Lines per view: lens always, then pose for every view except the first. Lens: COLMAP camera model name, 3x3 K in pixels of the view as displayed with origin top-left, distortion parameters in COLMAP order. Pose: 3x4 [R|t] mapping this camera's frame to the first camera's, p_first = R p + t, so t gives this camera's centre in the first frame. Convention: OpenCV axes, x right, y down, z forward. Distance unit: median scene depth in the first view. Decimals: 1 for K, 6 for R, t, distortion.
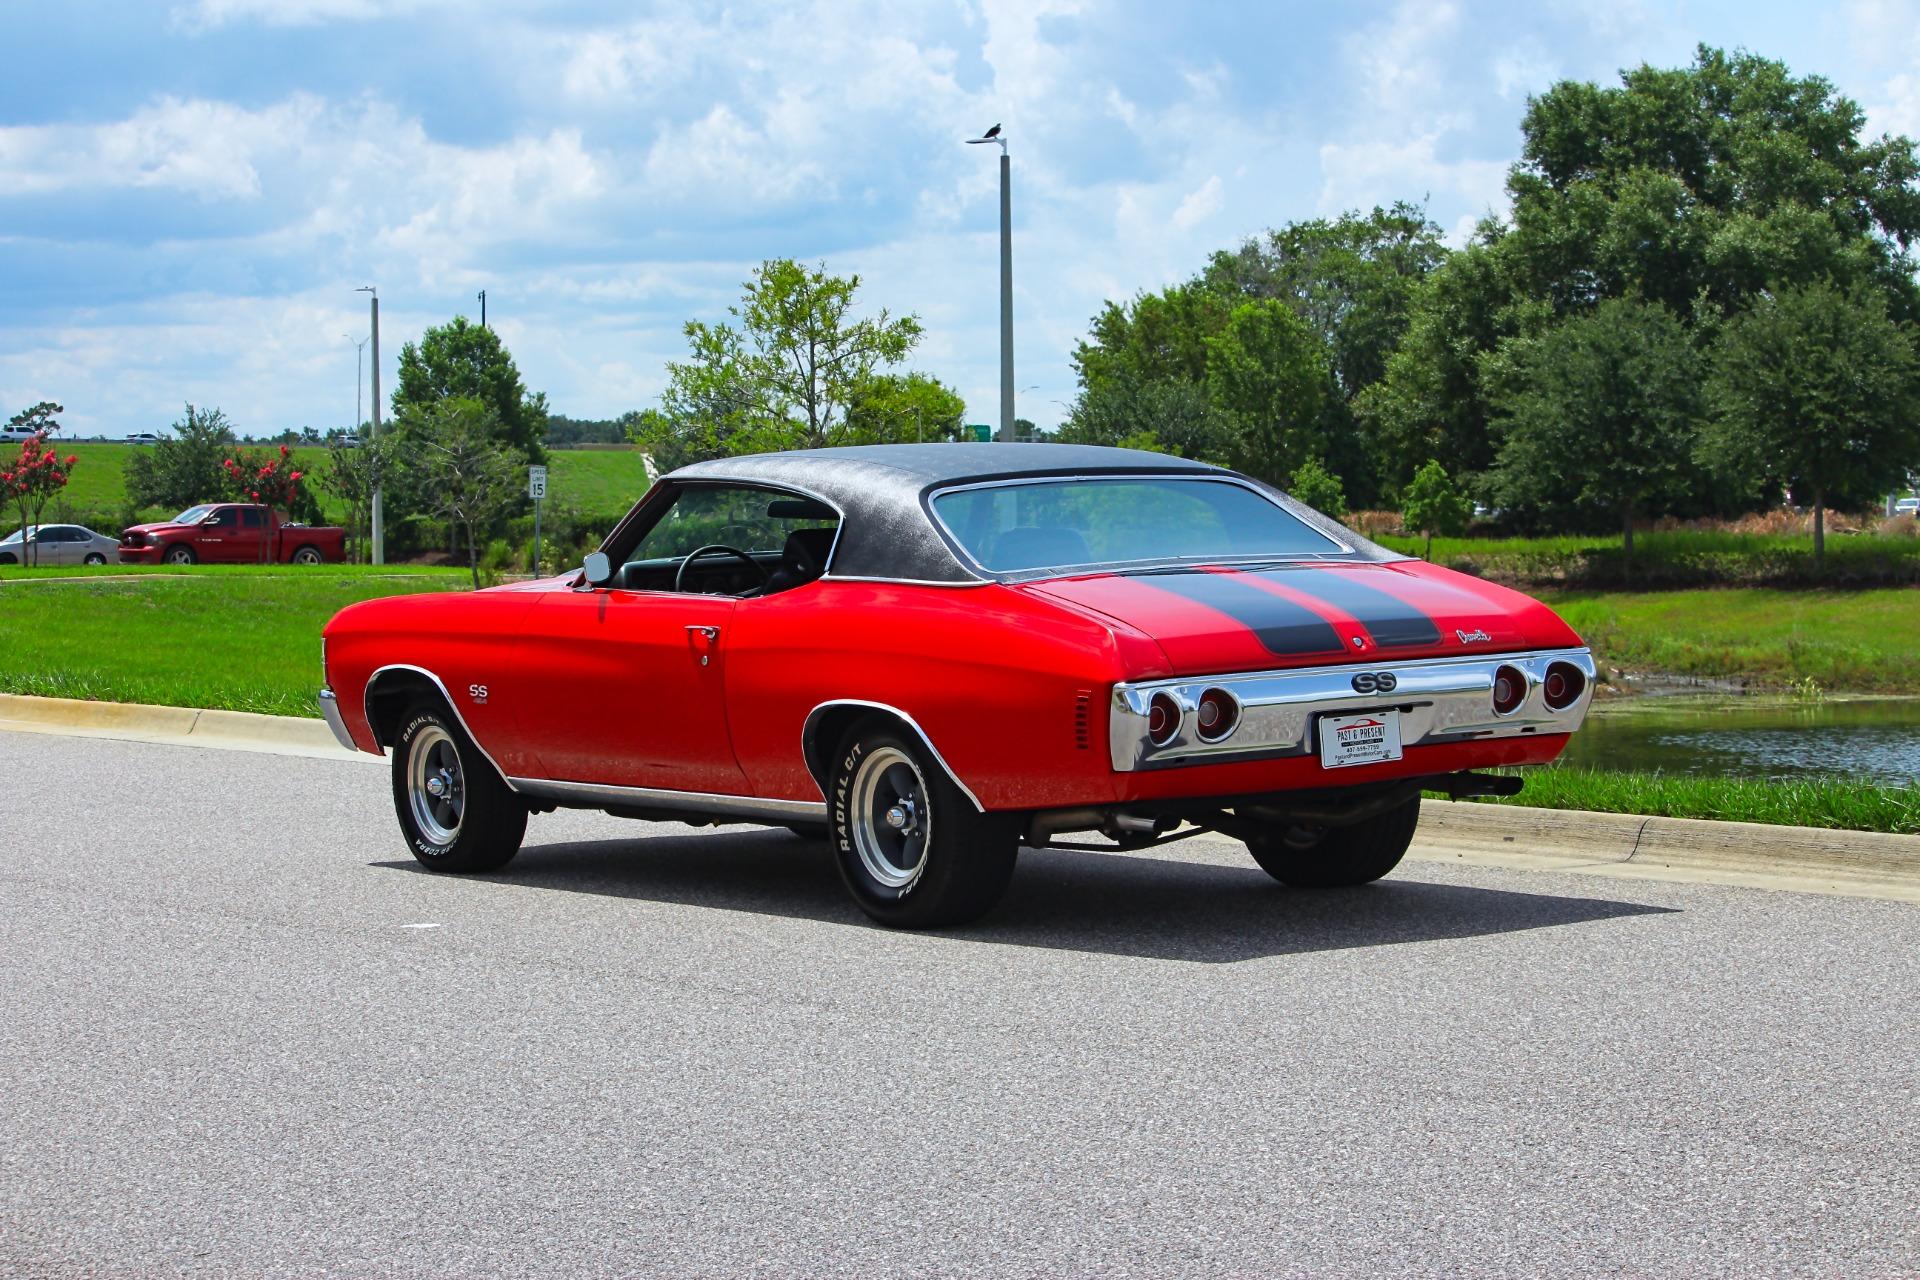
lens RADIAL K [[4800.5, 0, 960.0], [0, 4800.5, 640.0], [0, 0, 1]] dist [-0.405517, -0.161734]
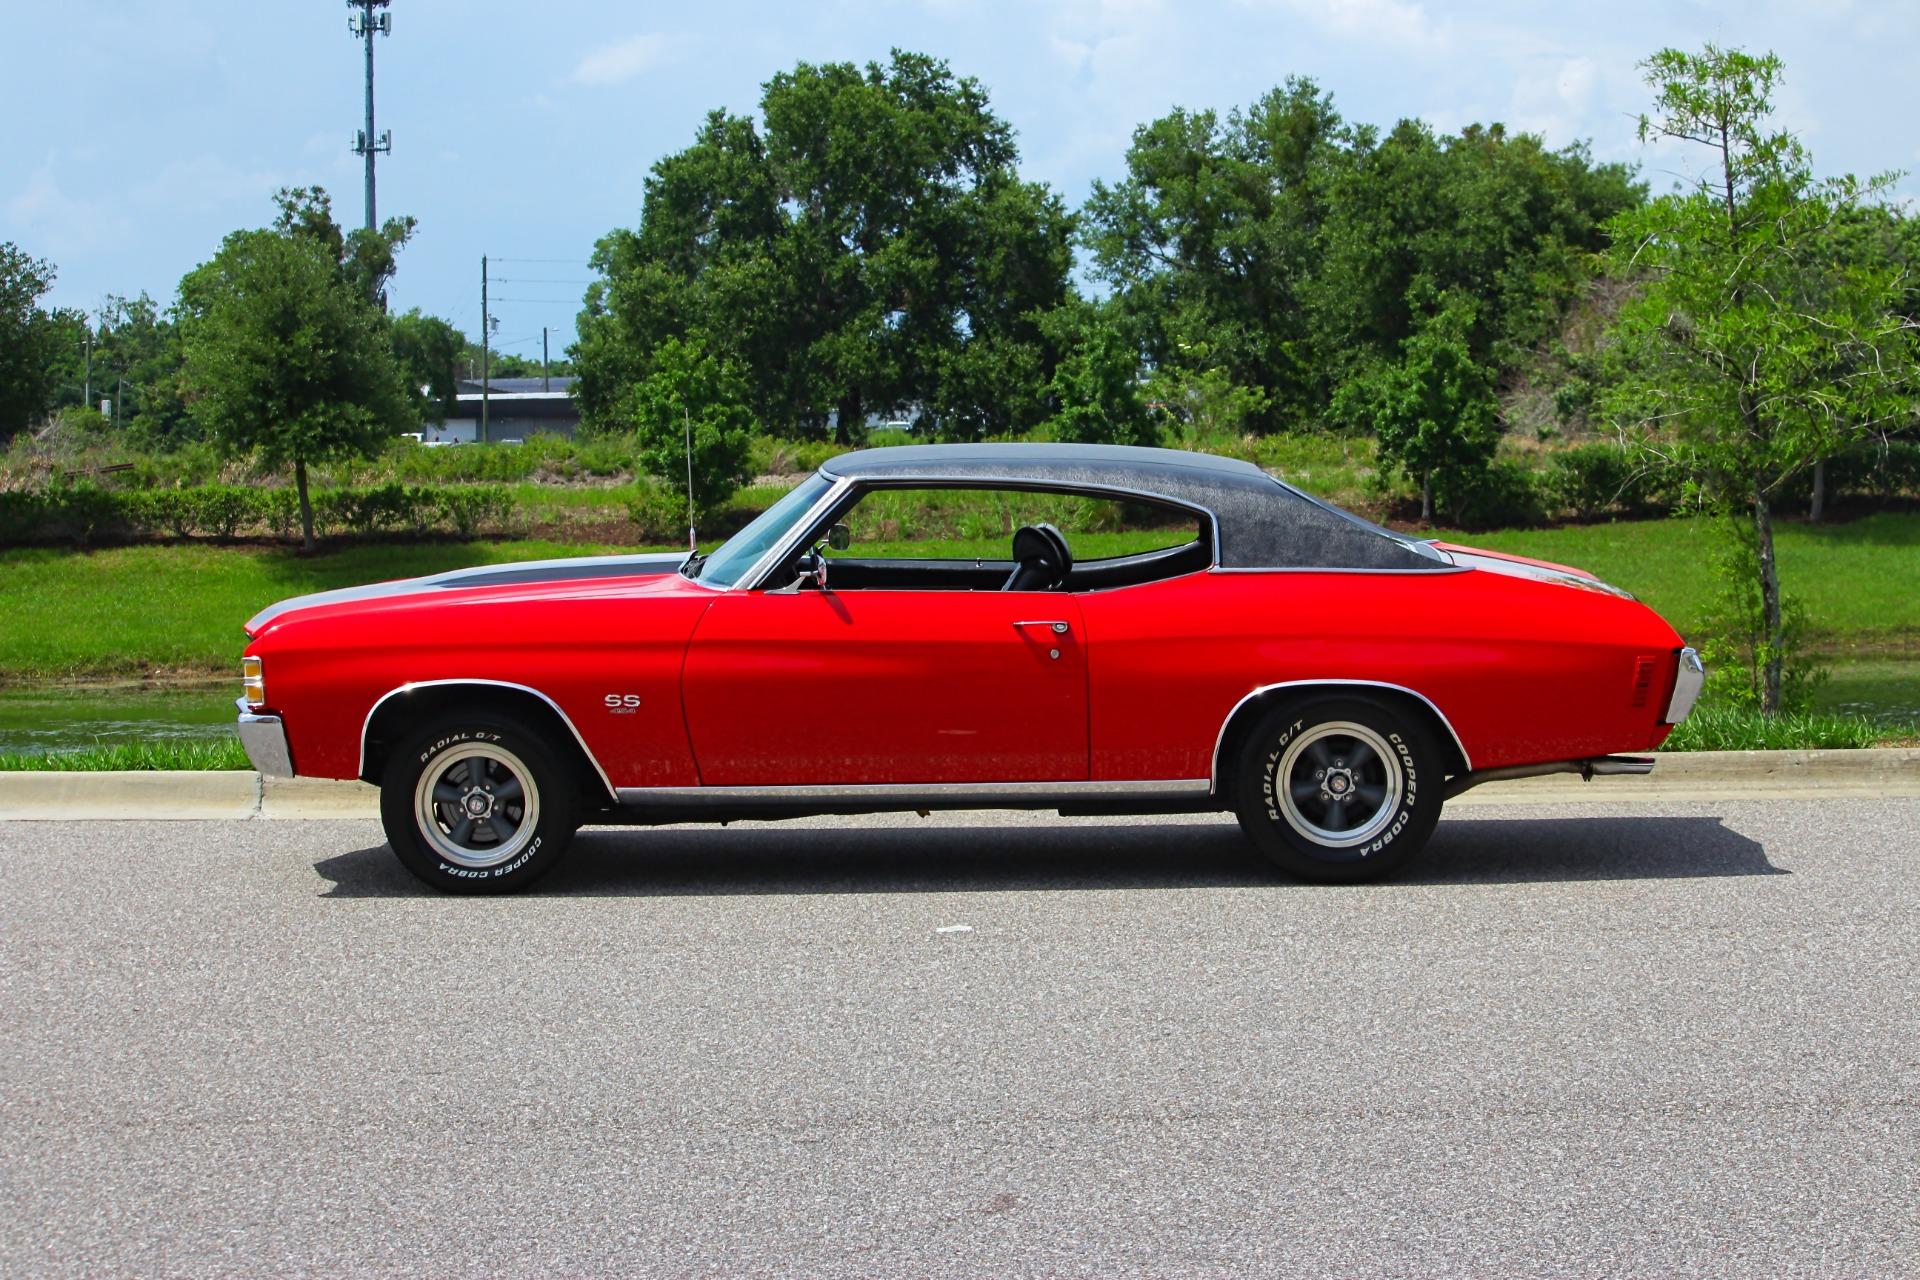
lens RADIAL K [[4884.1, 0, 1054.3], [0, 4884.1, 601.4], [0, 0, 1]] dist [-0.394445, -0.422401]
pose [[0.560457, -0.031944, 0.827567, -0.101996], [0.032112, 0.999343, 0.016828, -0.002731], [-0.827561, 0.017143, 0.561115, 0.043993]]
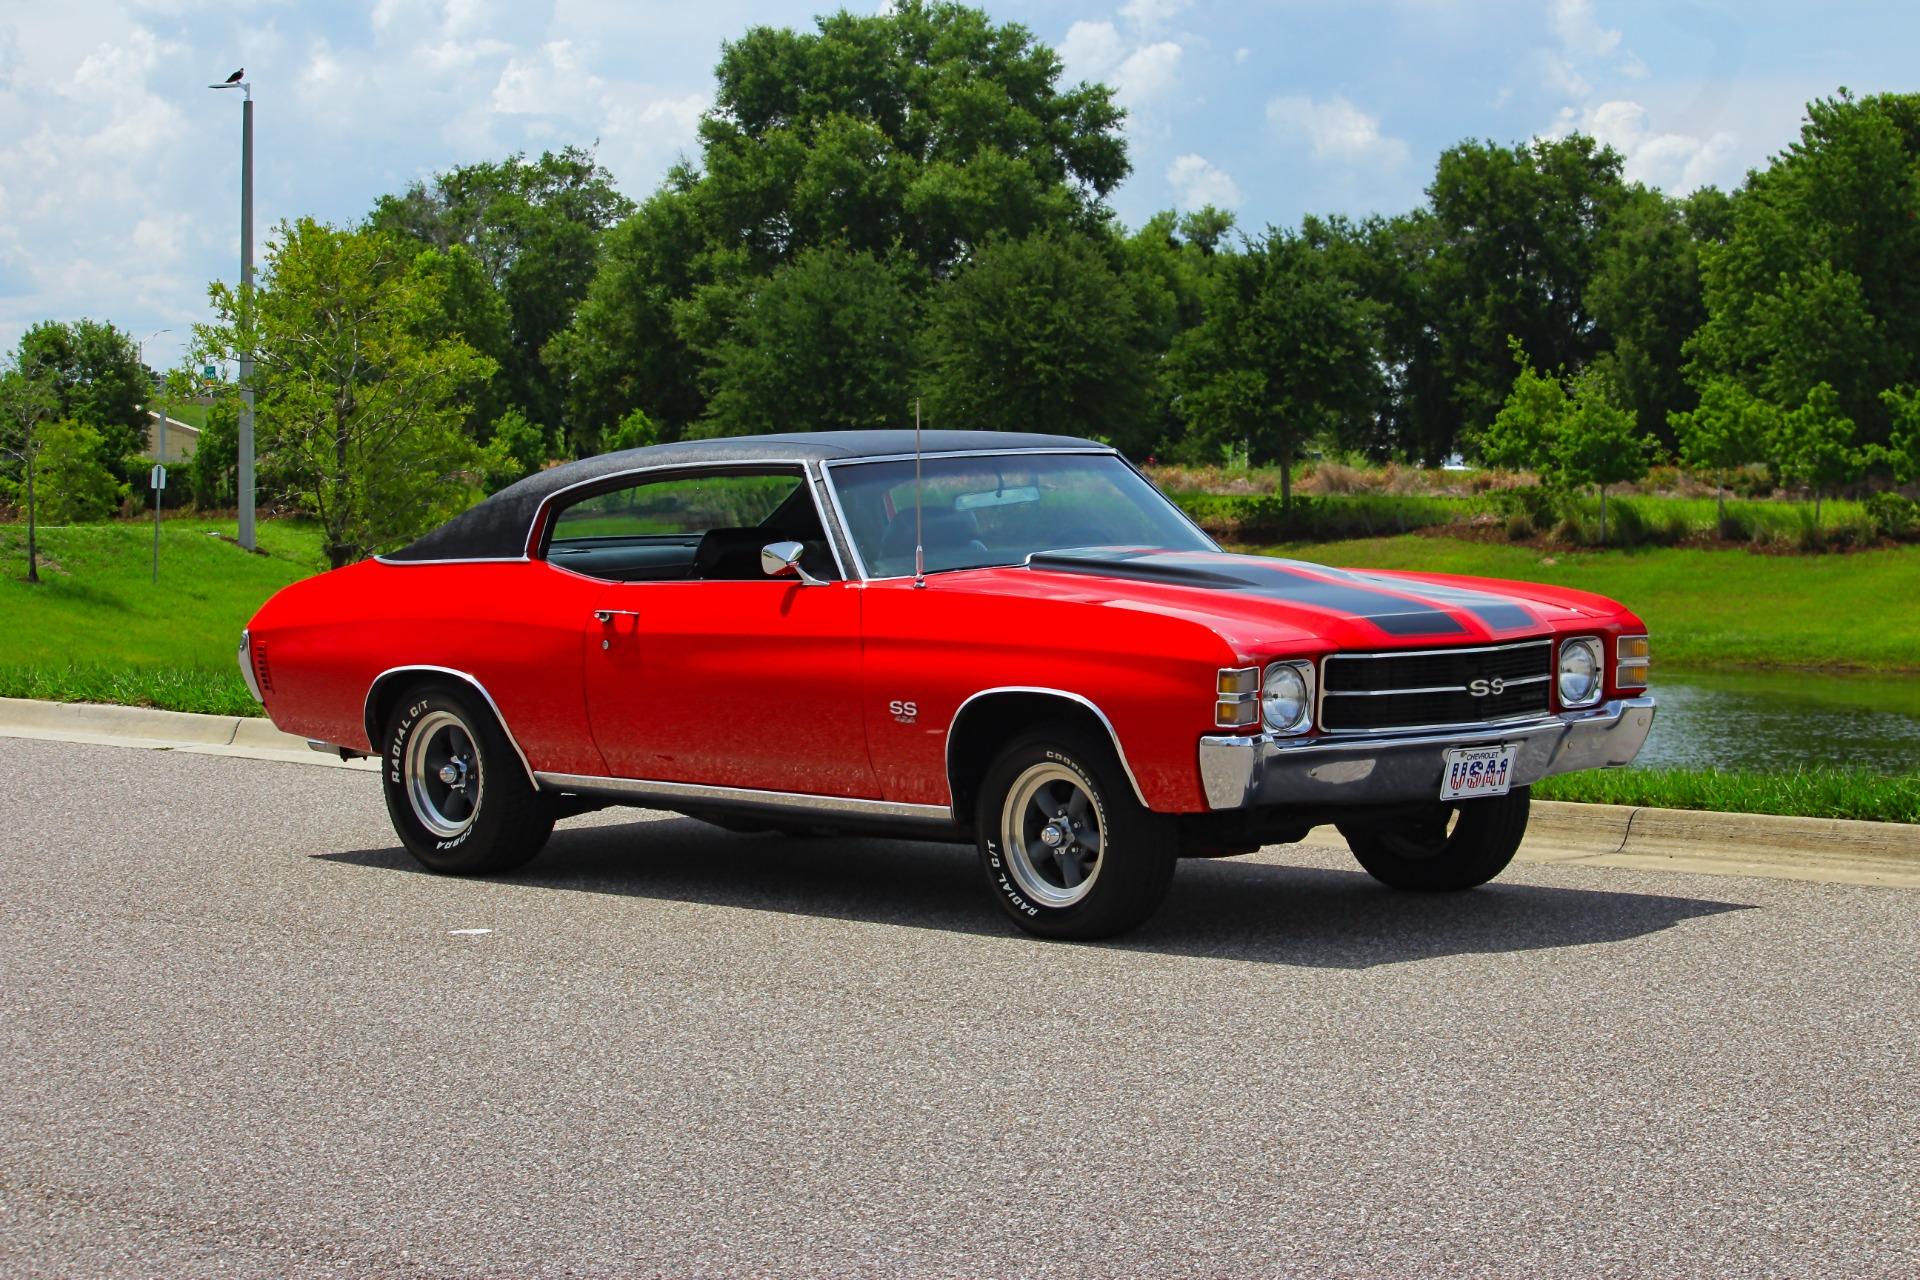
lens RADIAL K [[4840.1, 0, 960.0], [0, 4840.1, 640.0], [0, 0, 1]] dist [-0.401155, -0.106339]
pose [[0.983075, 0.000611, 0.183204, -0.020783], [-0.002659, 0.999937, 0.010936, -0.001040], [-0.183185, -0.011238, 0.983014, 0.003291]]
